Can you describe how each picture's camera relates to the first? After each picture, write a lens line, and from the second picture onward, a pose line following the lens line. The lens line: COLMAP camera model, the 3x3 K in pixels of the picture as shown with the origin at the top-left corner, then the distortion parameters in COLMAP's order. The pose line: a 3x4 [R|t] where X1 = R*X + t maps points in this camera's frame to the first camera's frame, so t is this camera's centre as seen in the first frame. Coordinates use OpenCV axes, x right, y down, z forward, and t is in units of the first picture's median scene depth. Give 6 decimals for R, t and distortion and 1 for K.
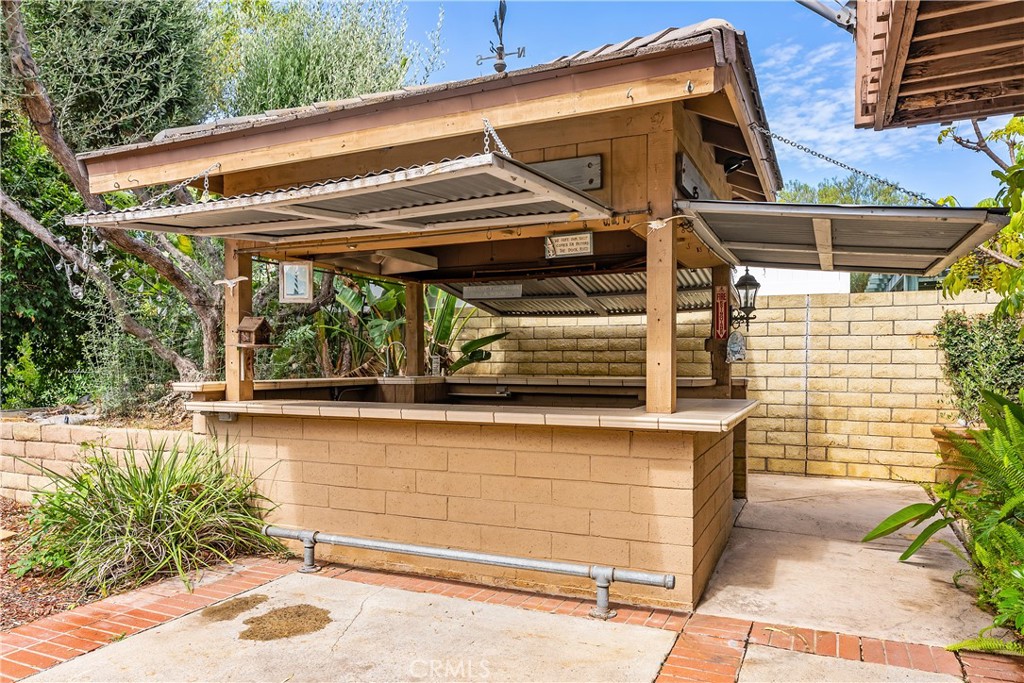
lens RADIAL K [[692.6, 0, 504.6], [0, 692.6, 372.2], [0, 0, 1]] dist [0.009959, 0.003375]
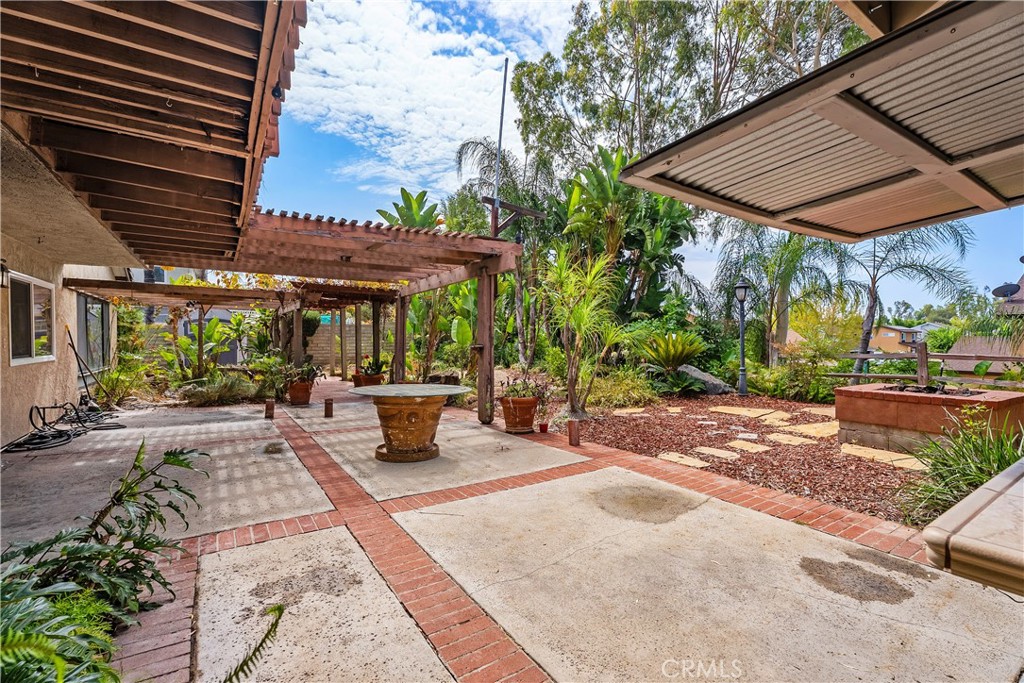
lens RADIAL K [[458.3, 0, 511.9], [0, 458.3, 341.8], [0, 0, 1]] dist [0.001143, -0.000267]
pose [[-0.522690, 0.006563, -0.852497, 0.566707], [-0.013953, 0.999771, 0.016252, -0.013796], [0.852409, 0.020390, -0.522479, 0.912820]]
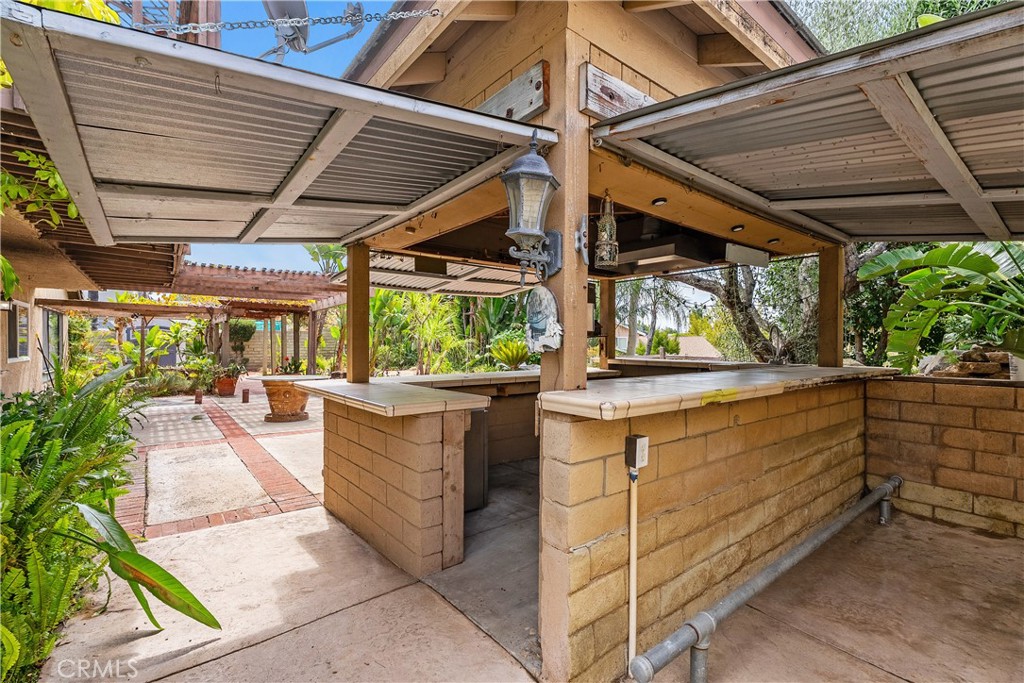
lens RADIAL K [[458.3, 0, 514.8], [0, 458.3, 344.4], [0, 0, 1]] dist [0.001143, -0.000267]
pose [[-0.443569, 0.000286, -0.896240, 1.044232], [-0.017875, 0.999798, 0.009166, -0.040413], [0.896062, 0.020086, -0.443474, 1.902183]]
